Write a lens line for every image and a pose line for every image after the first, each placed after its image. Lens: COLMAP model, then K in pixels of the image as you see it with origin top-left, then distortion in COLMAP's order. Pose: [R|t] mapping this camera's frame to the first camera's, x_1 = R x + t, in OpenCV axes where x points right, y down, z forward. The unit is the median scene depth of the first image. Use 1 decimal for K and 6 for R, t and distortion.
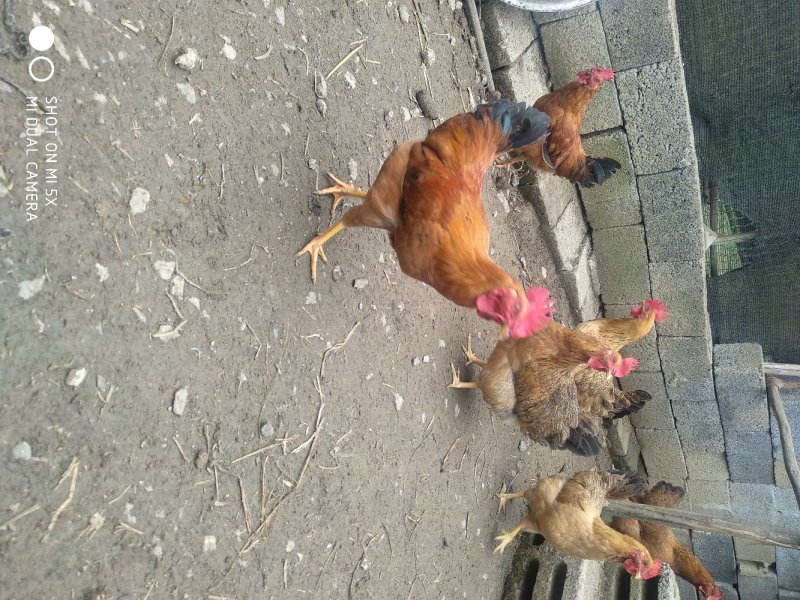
lens RADIAL K [[602.0, 0, 400.0], [0, 602.0, 300.0], [0, 0, 1]] dist [0.000638, 0.000482]
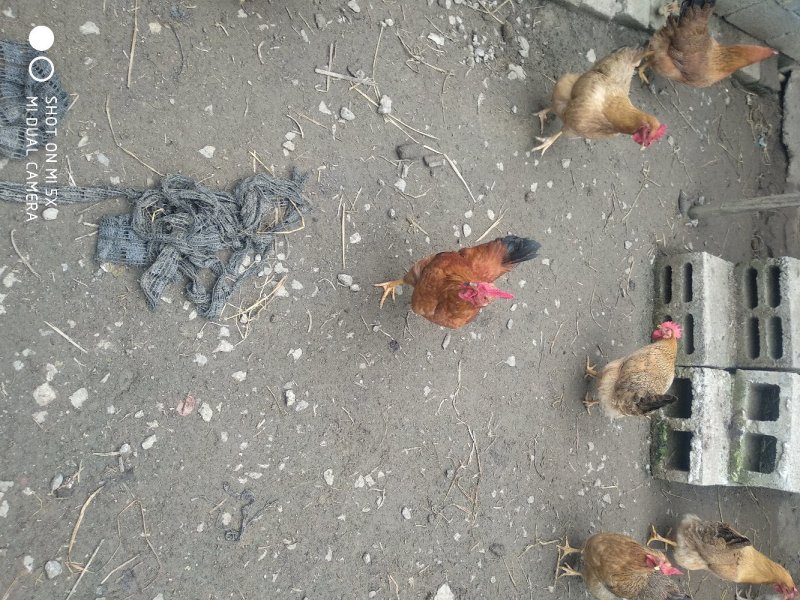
lens RADIAL K [[602.0, 0, 400.0], [0, 602.0, 300.0], [0, 0, 1]] dist [0.000638, 0.000482]
pose [[0.823120, -0.397140, -0.405898, 0.690735], [0.561987, 0.672291, 0.481867, -1.270068], [0.081513, -0.624743, 0.776564, -0.065483]]
